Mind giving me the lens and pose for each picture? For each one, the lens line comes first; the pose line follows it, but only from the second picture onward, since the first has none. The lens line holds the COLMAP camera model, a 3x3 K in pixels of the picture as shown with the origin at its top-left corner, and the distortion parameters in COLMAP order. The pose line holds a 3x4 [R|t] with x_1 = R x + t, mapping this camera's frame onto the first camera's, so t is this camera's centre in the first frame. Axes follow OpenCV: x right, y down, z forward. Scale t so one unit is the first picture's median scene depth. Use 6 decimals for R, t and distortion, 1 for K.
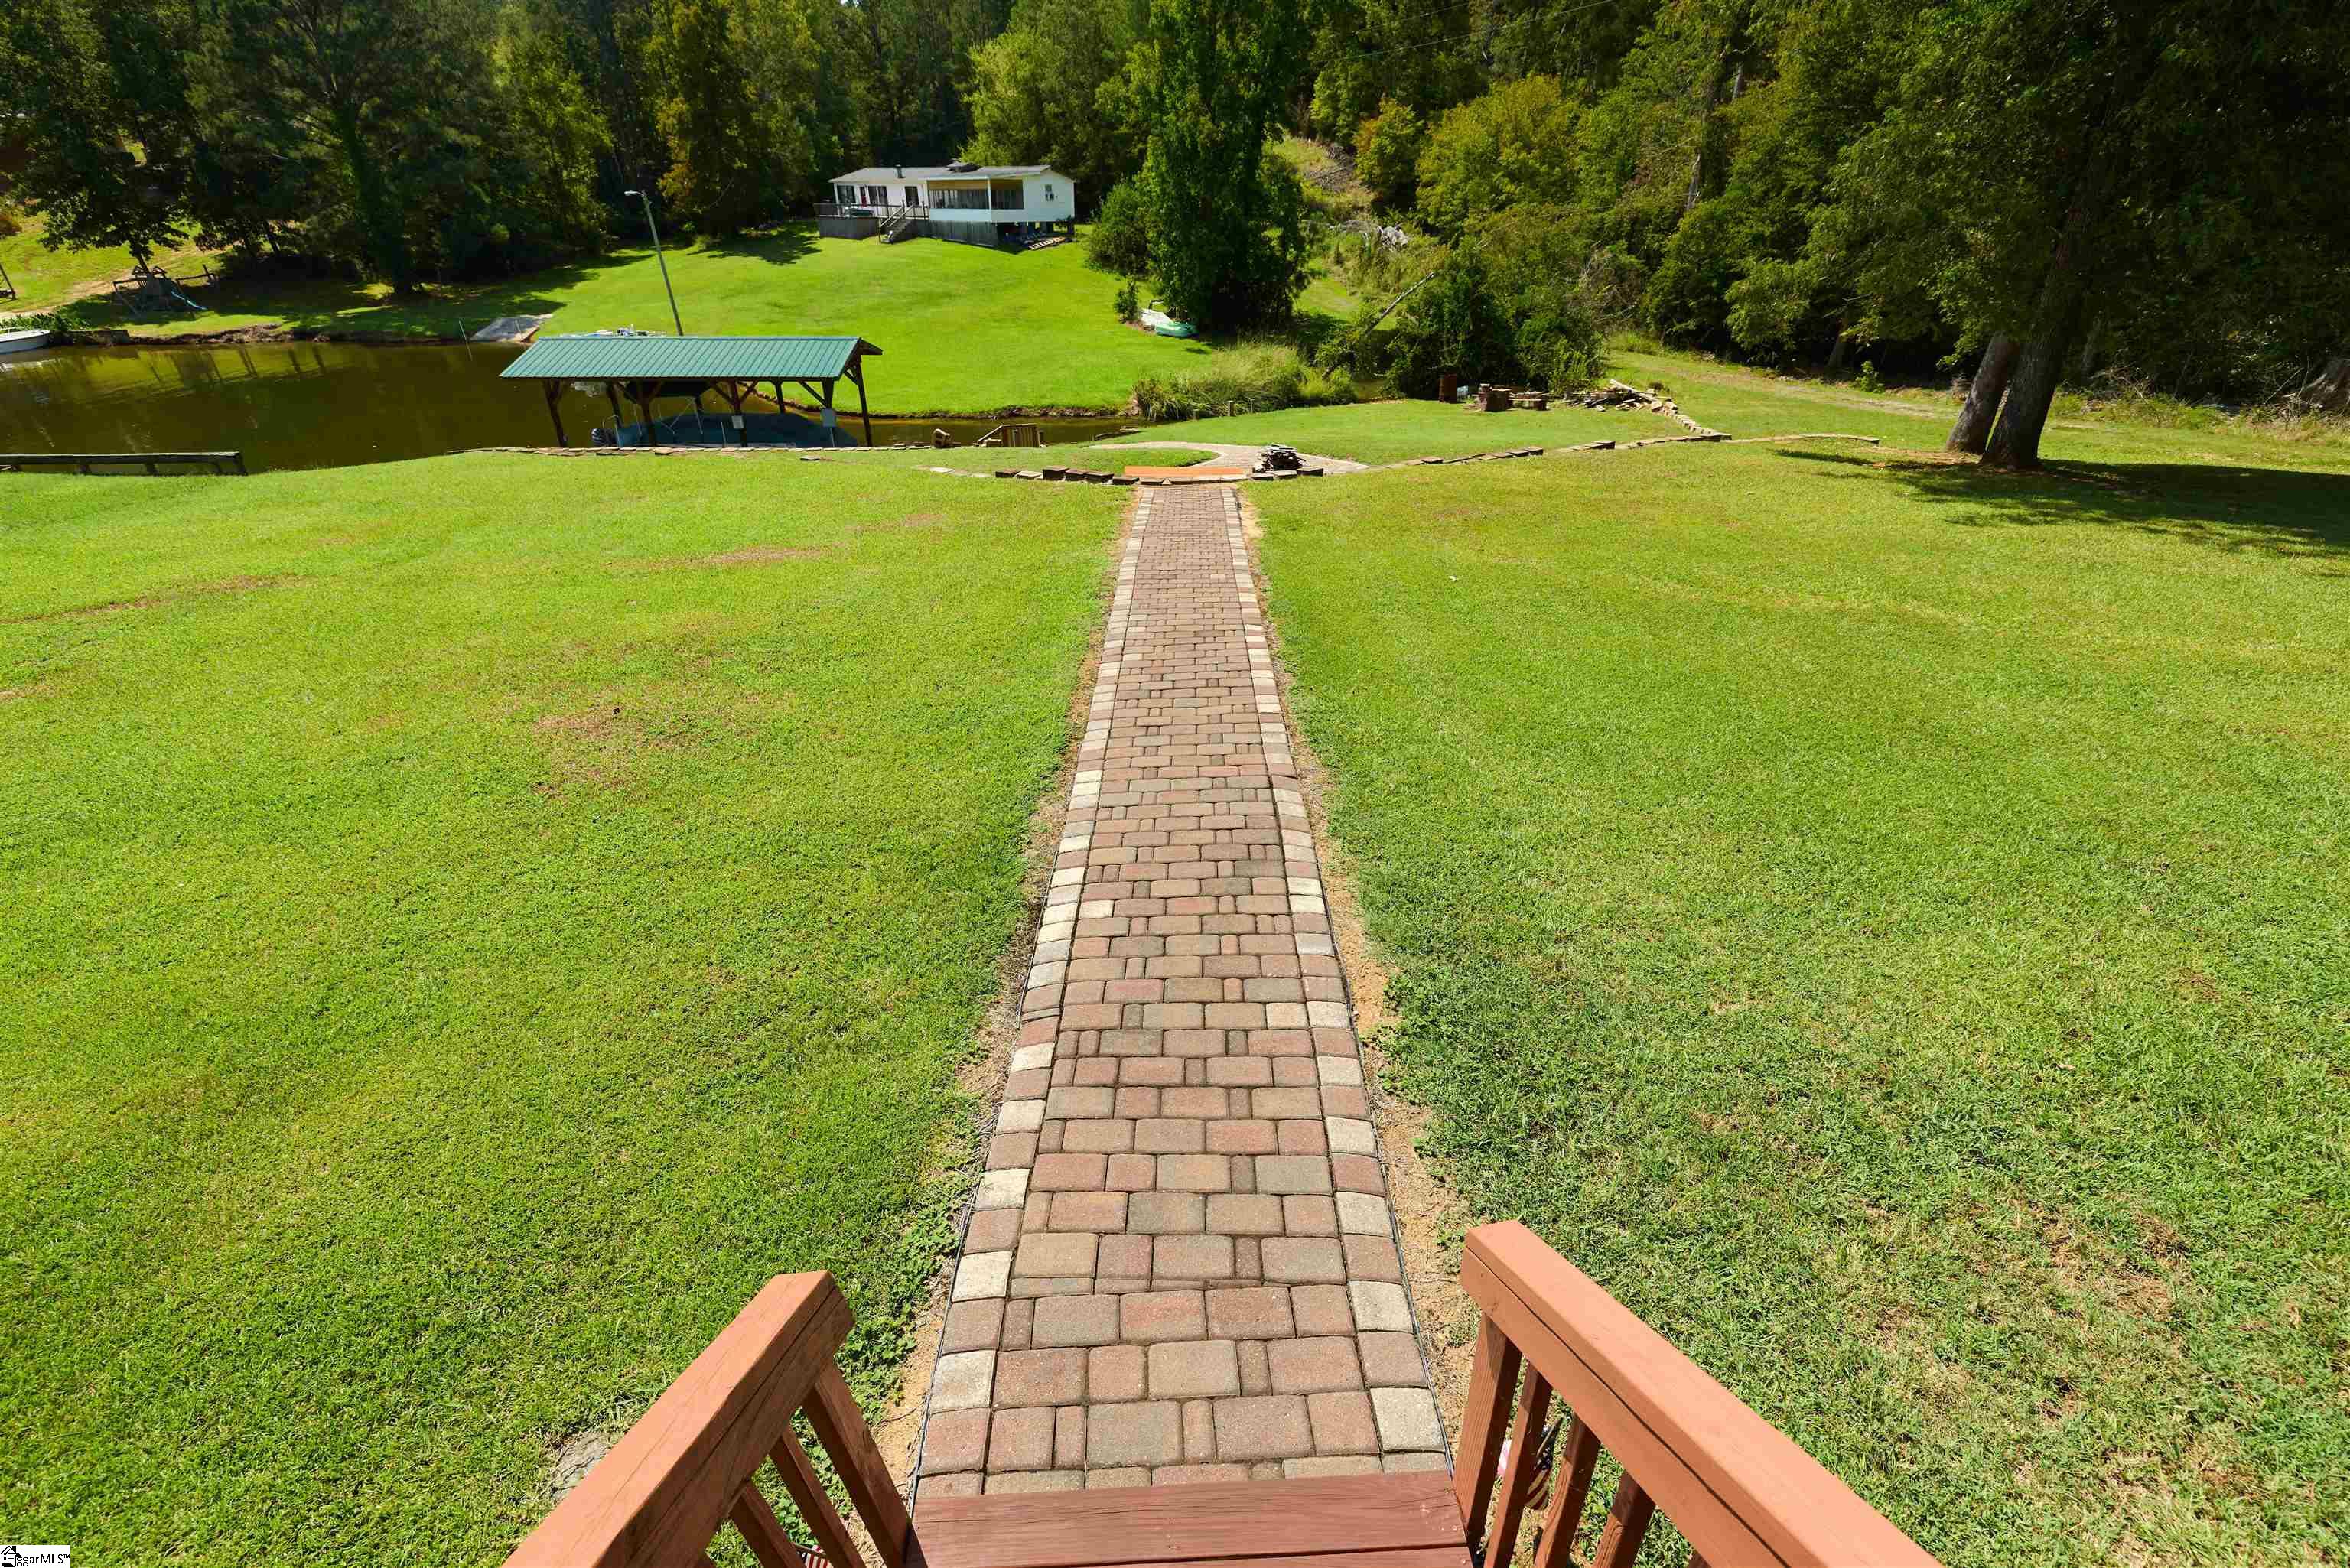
lens RADIAL K [[1032.8, 0, 1170.1], [0, 1032.8, 777.2], [0, 0, 1]] dist [-0.000580, -0.000284]
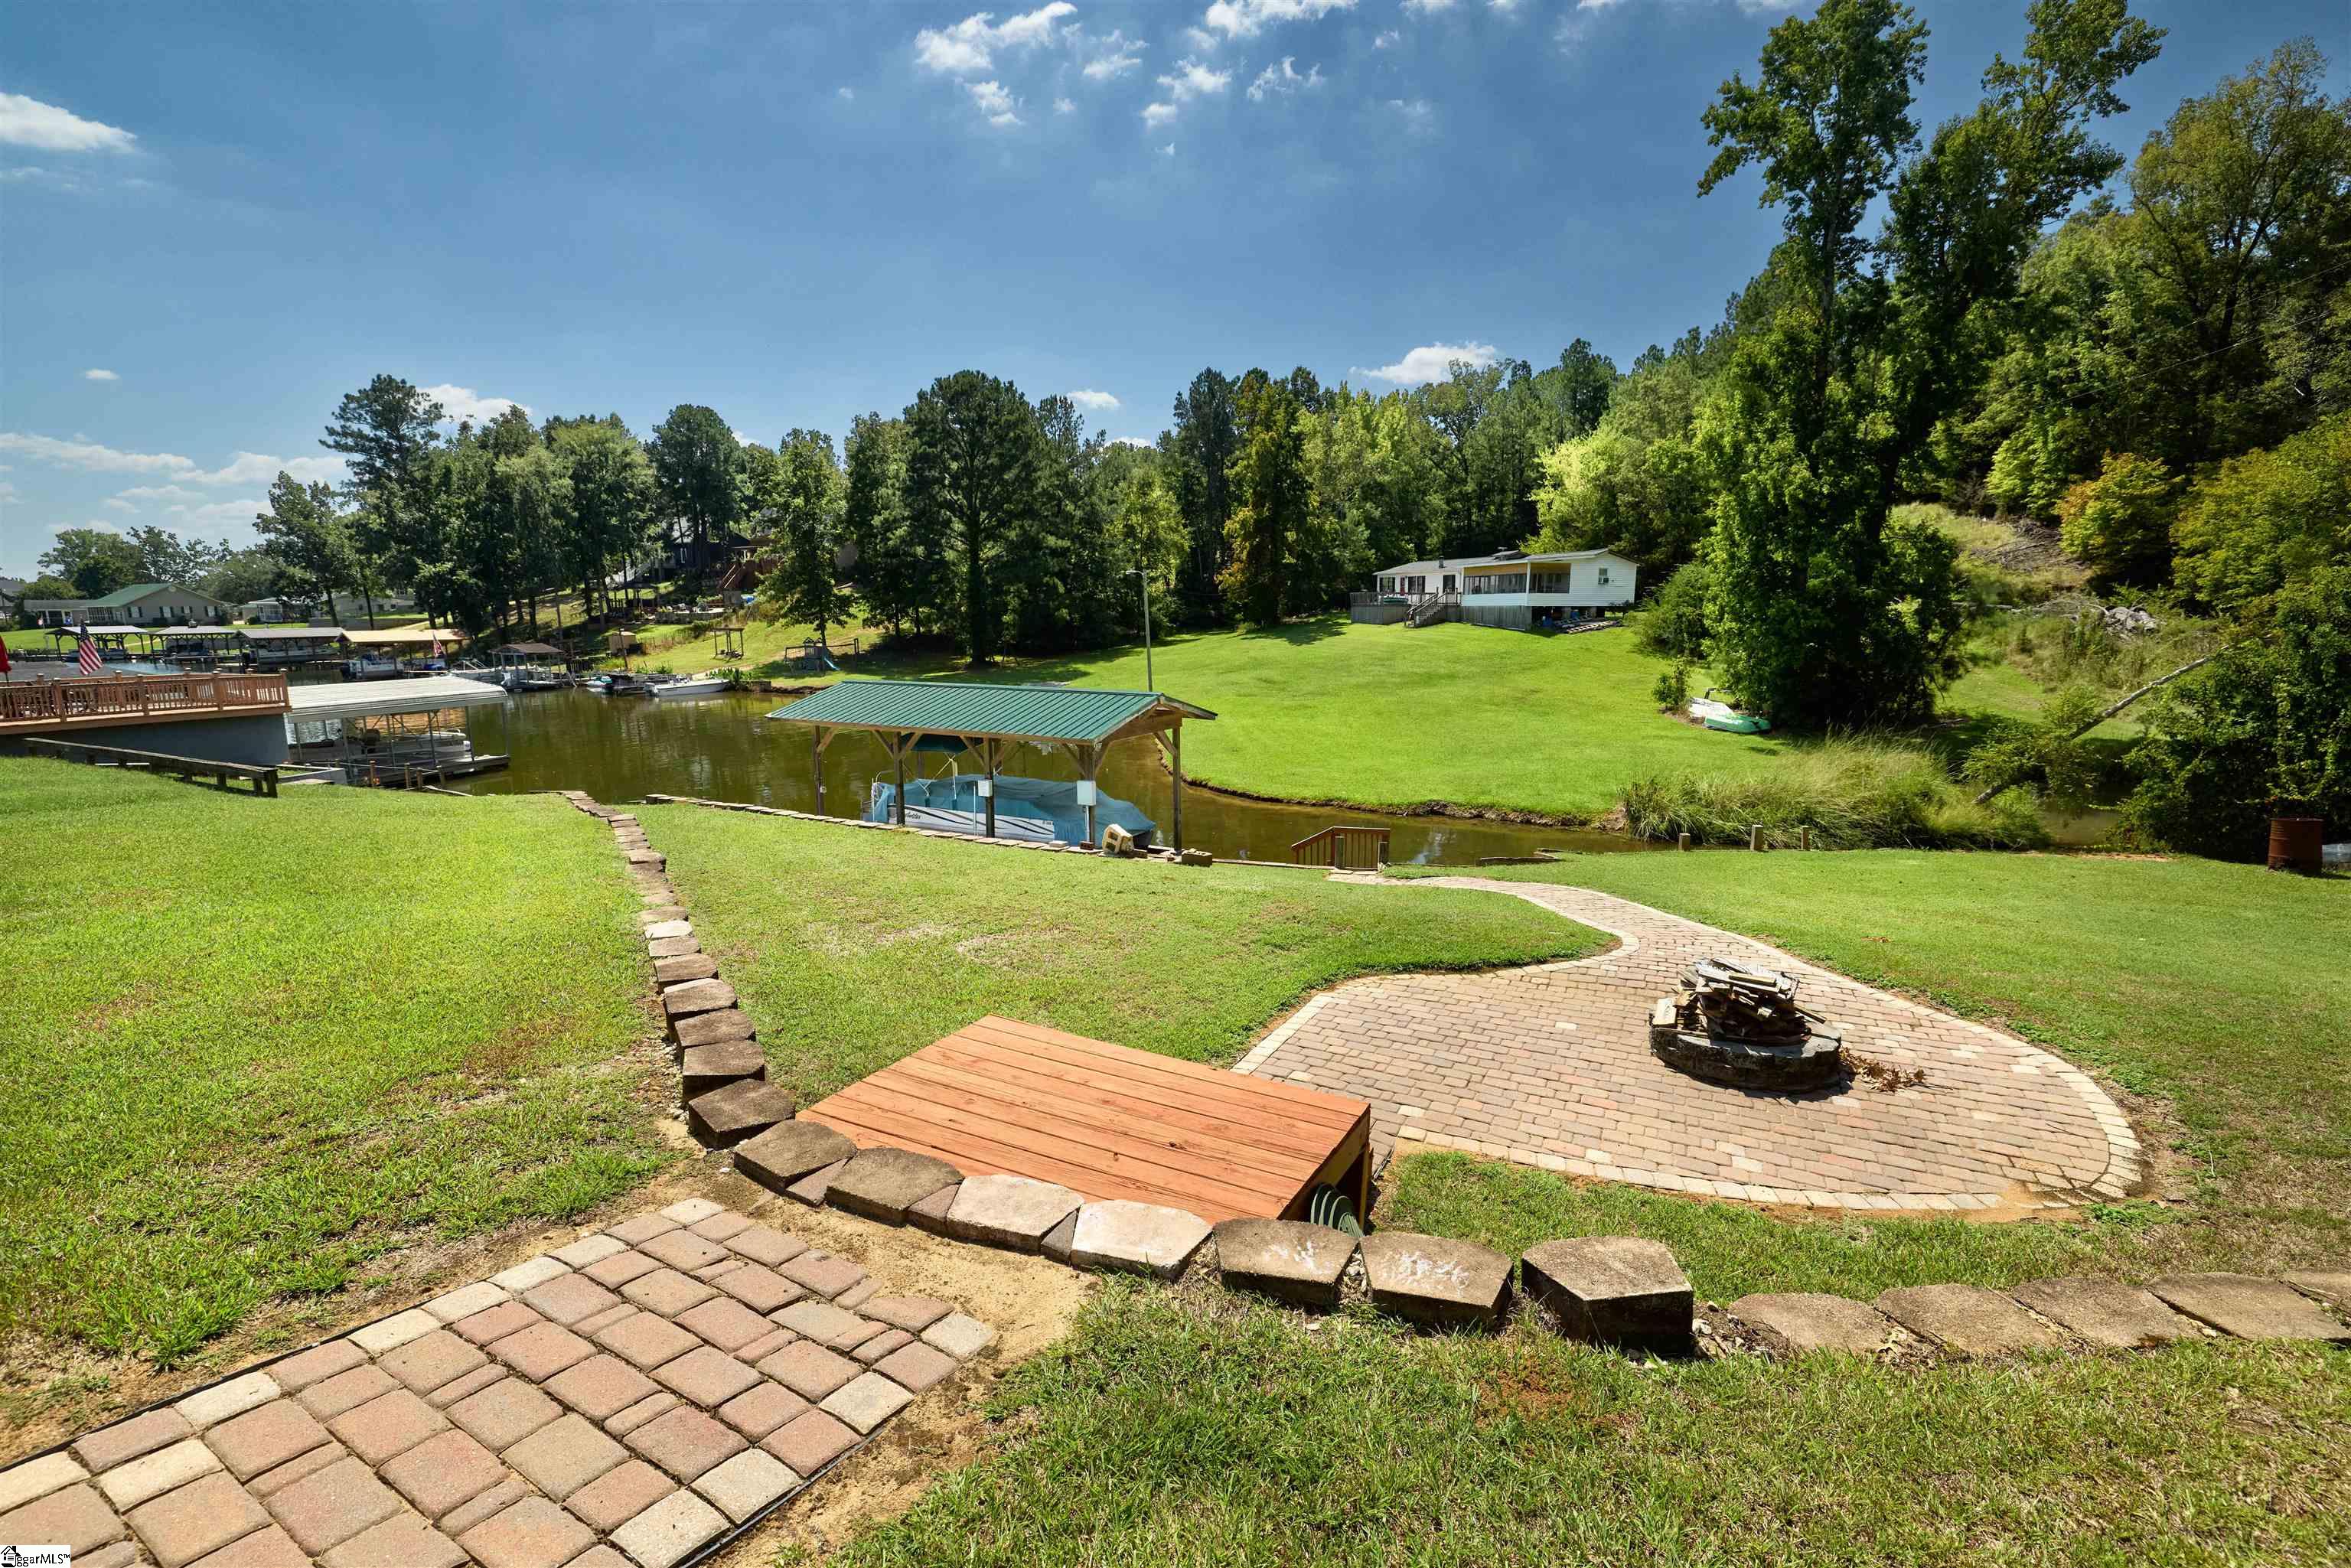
lens RADIAL K [[1035.3, 0, 1175.5], [0, 1035.3, 784.0], [0, 0, 1]] dist [-0.000005, 0.000075]
pose [[0.854191, 0.078298, -0.514030, 0.040301], [-0.250302, 0.928433, -0.274520, -0.079646], [0.455748, 0.363155, 0.812657, 0.204908]]
